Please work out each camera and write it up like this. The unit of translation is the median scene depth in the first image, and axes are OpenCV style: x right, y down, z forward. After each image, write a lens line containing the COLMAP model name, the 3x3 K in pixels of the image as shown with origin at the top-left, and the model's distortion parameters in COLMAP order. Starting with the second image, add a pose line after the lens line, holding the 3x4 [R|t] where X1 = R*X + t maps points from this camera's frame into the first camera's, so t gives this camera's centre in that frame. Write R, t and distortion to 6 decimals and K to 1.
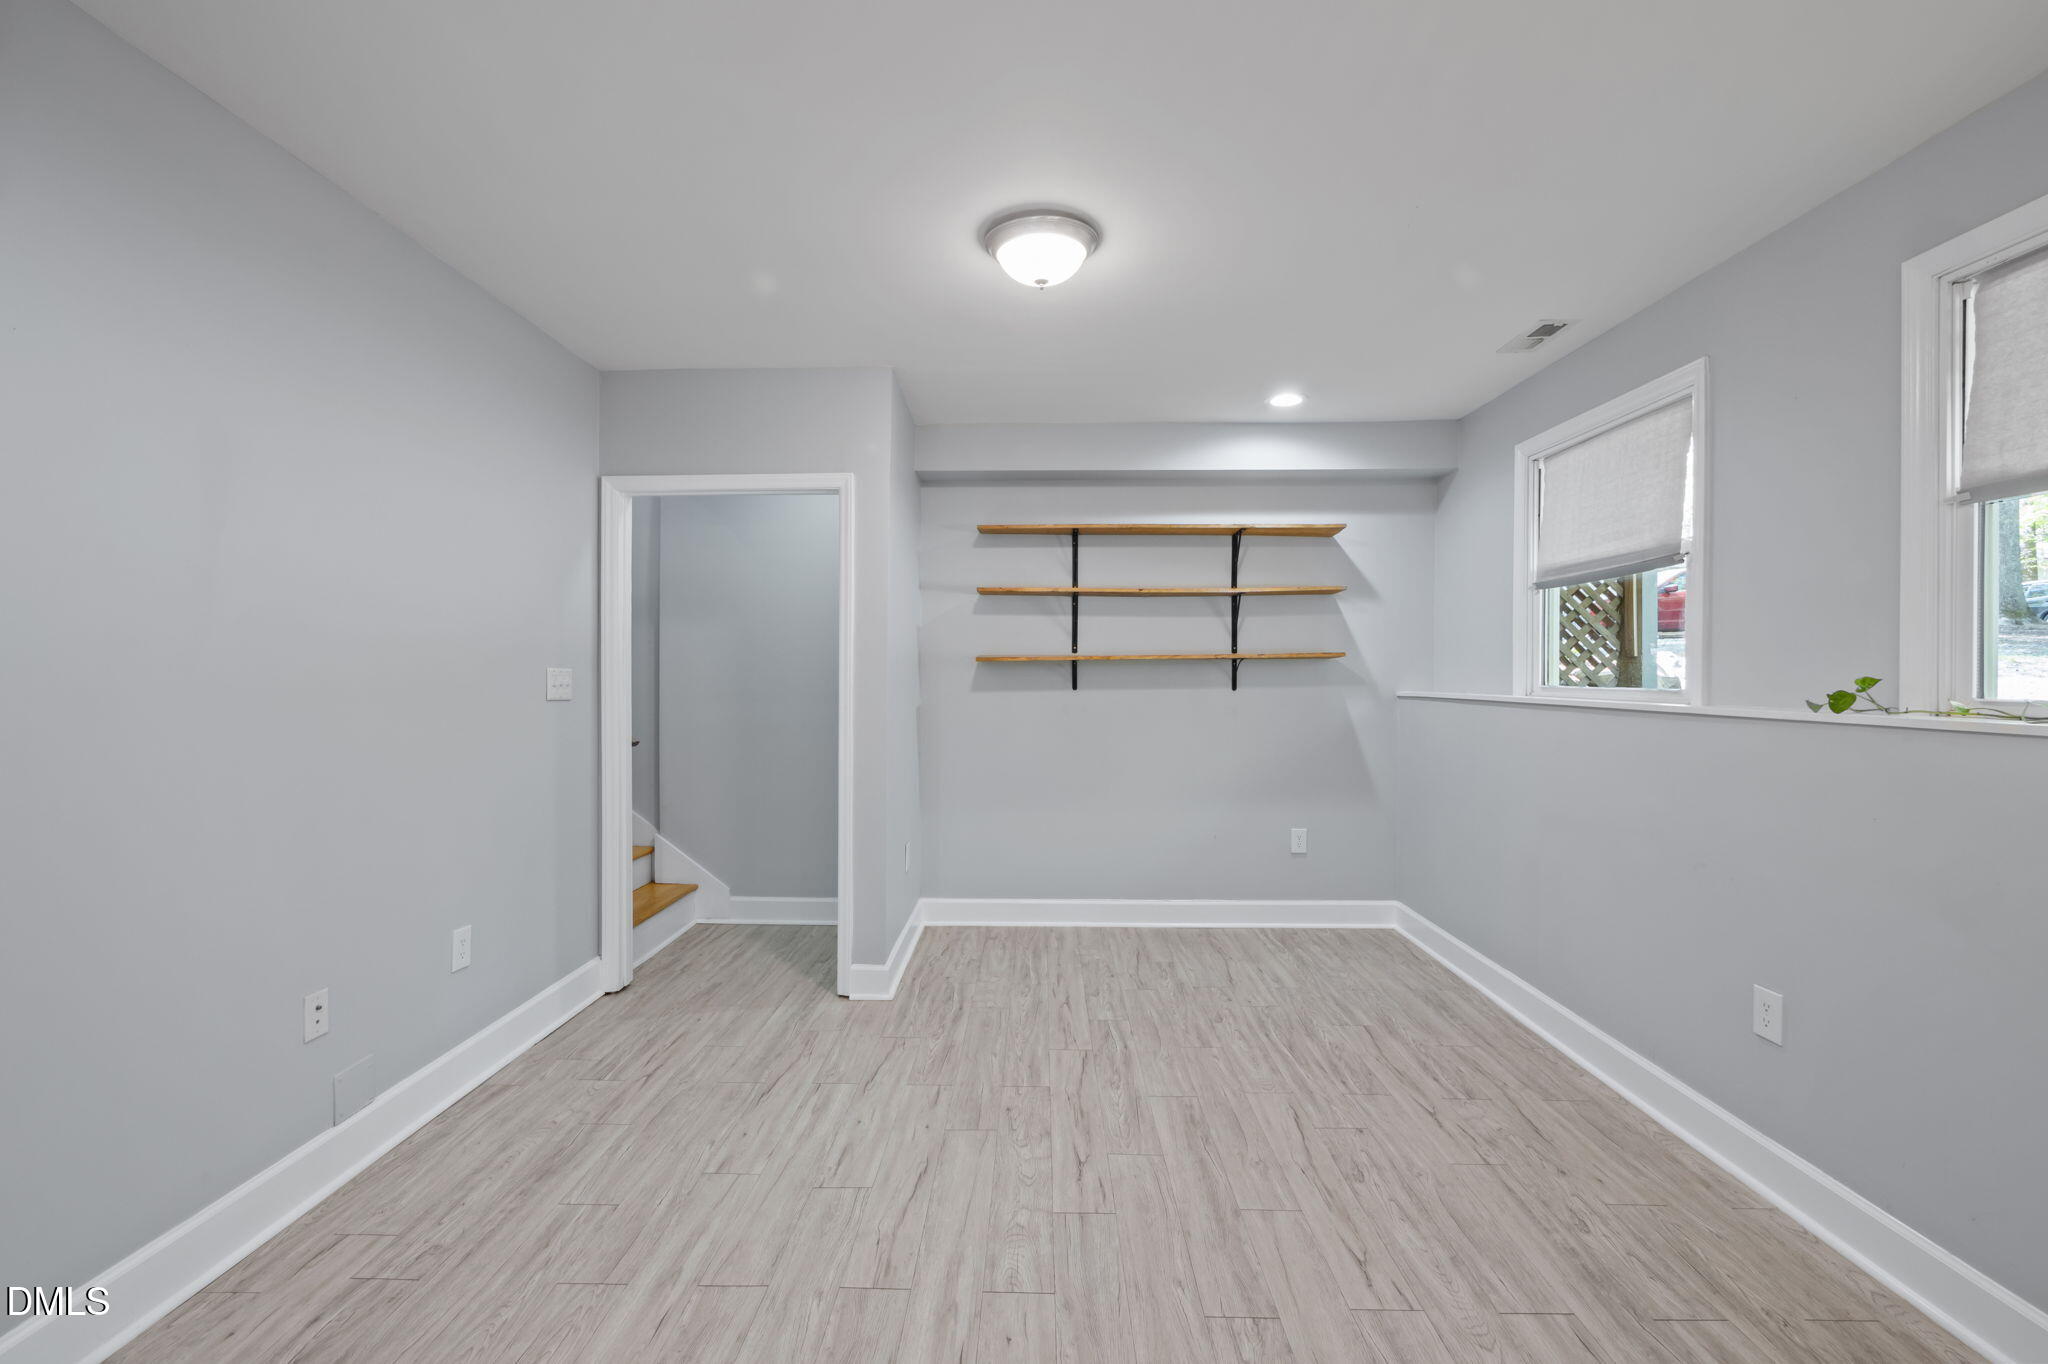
lens RADIAL K [[855.8, 0, 1022.9], [0, 855.8, 679.5], [0, 0, 1]] dist [-0.002533, -0.000148]
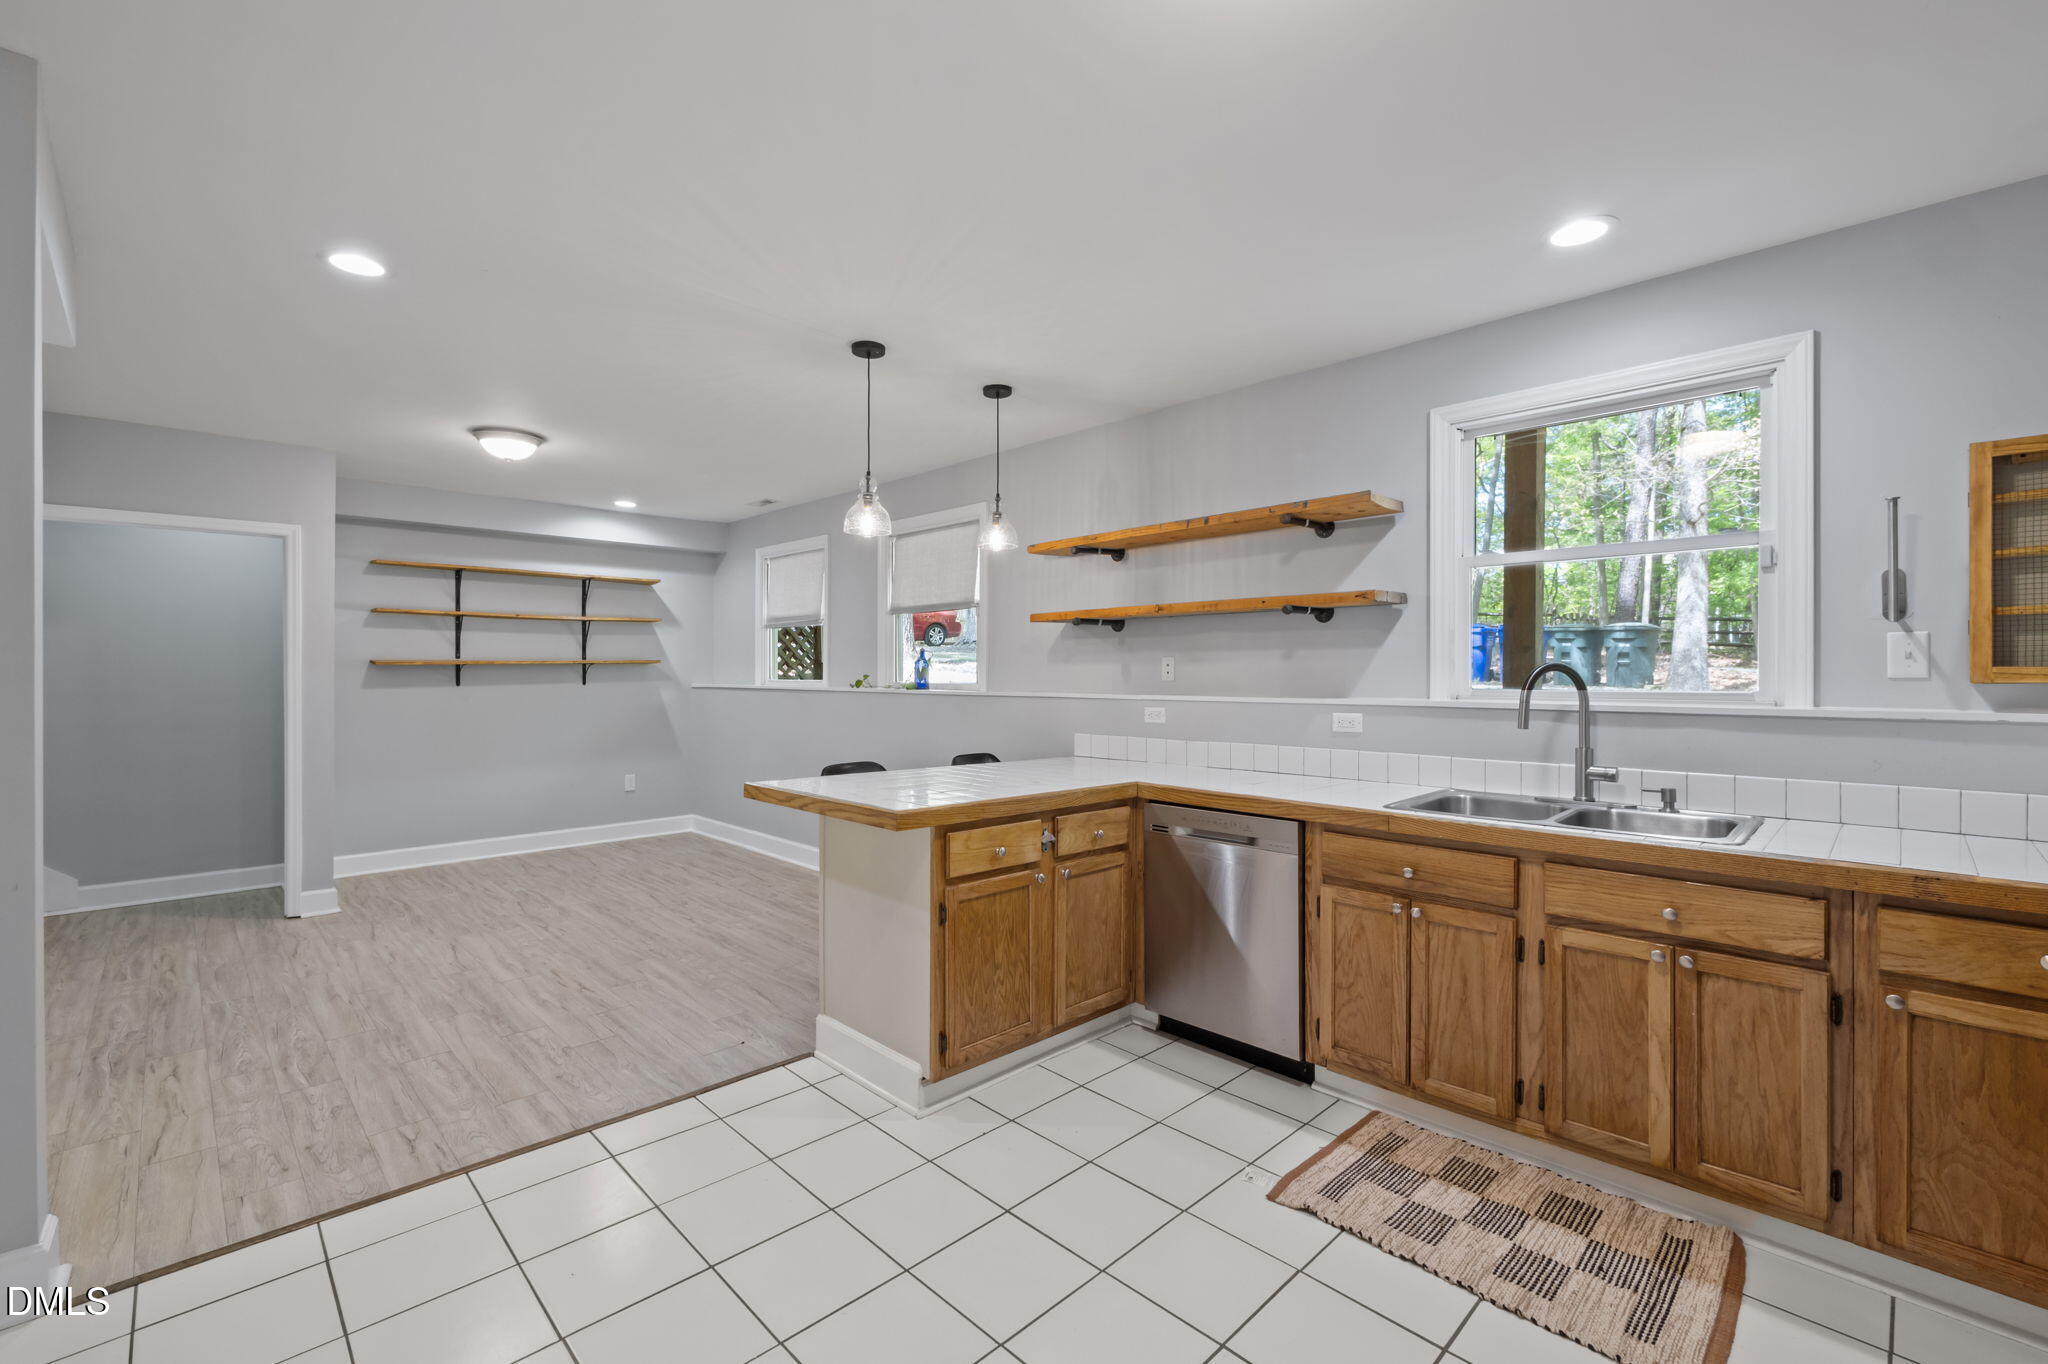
lens RADIAL K [[855.8, 0, 1022.9], [0, 855.8, 679.5], [0, 0, 1]] dist [-0.002533, -0.000148]
pose [[0.696351, -0.009338, 0.717640, -0.299390], [0.007344, 0.999956, 0.005885, 0.000295], [-0.717664, 0.001172, 0.696389, -0.600352]]
